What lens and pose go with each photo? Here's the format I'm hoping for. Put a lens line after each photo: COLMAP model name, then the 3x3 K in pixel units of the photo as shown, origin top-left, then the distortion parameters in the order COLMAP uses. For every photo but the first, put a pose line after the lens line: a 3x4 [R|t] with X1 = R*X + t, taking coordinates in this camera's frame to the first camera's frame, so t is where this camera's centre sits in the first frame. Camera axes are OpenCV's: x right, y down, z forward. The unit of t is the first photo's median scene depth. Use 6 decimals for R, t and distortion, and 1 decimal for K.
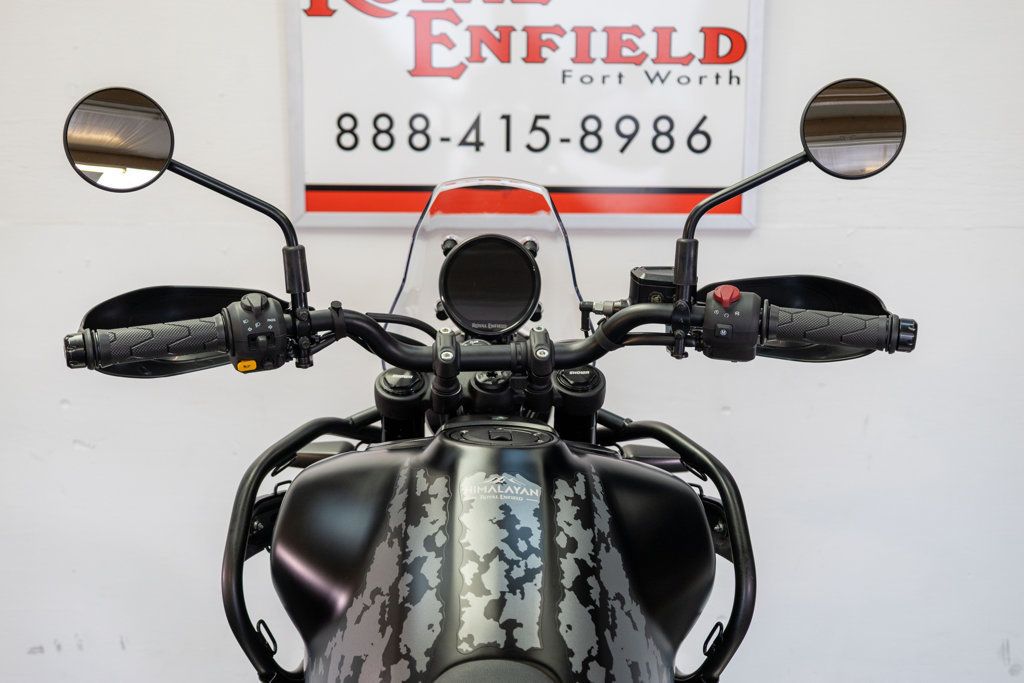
lens RADIAL K [[1457.4, 0, 512.0], [0, 1457.4, 341.5], [0, 0, 1]] dist [0.017723, -0.030663]
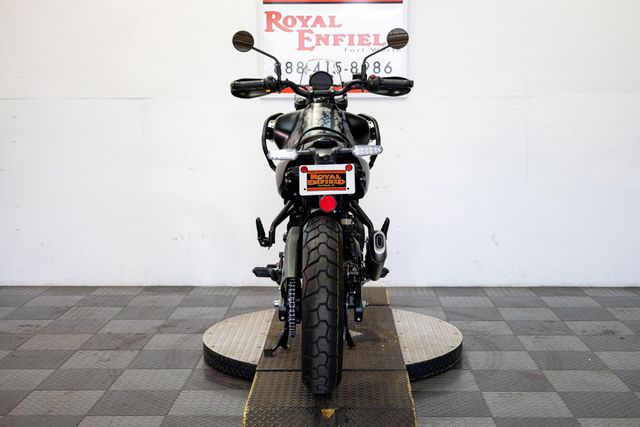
lens RADIAL K [[910.9, 0, 320.0], [0, 910.9, 213.5], [0, 0, 1]] dist [0.017723, -0.030663]
pose [[0.999679, -0.005560, -0.024709, 0.027319], [0.003787, 0.997450, -0.071264, 0.320635], [0.025042, 0.071147, 0.997151, -0.975465]]
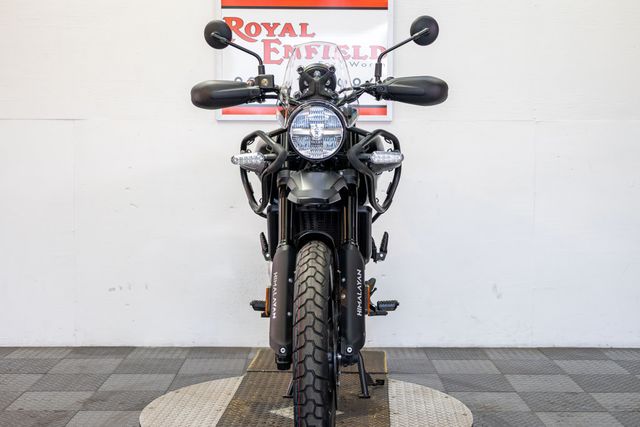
lens RADIAL K [[949.2, 0, 320.0], [0, 949.2, 213.5], [0, 0, 1]] dist [0.020404, 0.009266]
pose [[0.999906, -0.001423, 0.013614, 0.012419], [0.003053, 0.992712, -0.120476, 0.304204], [-0.013343, 0.120506, 0.992623, -0.706409]]
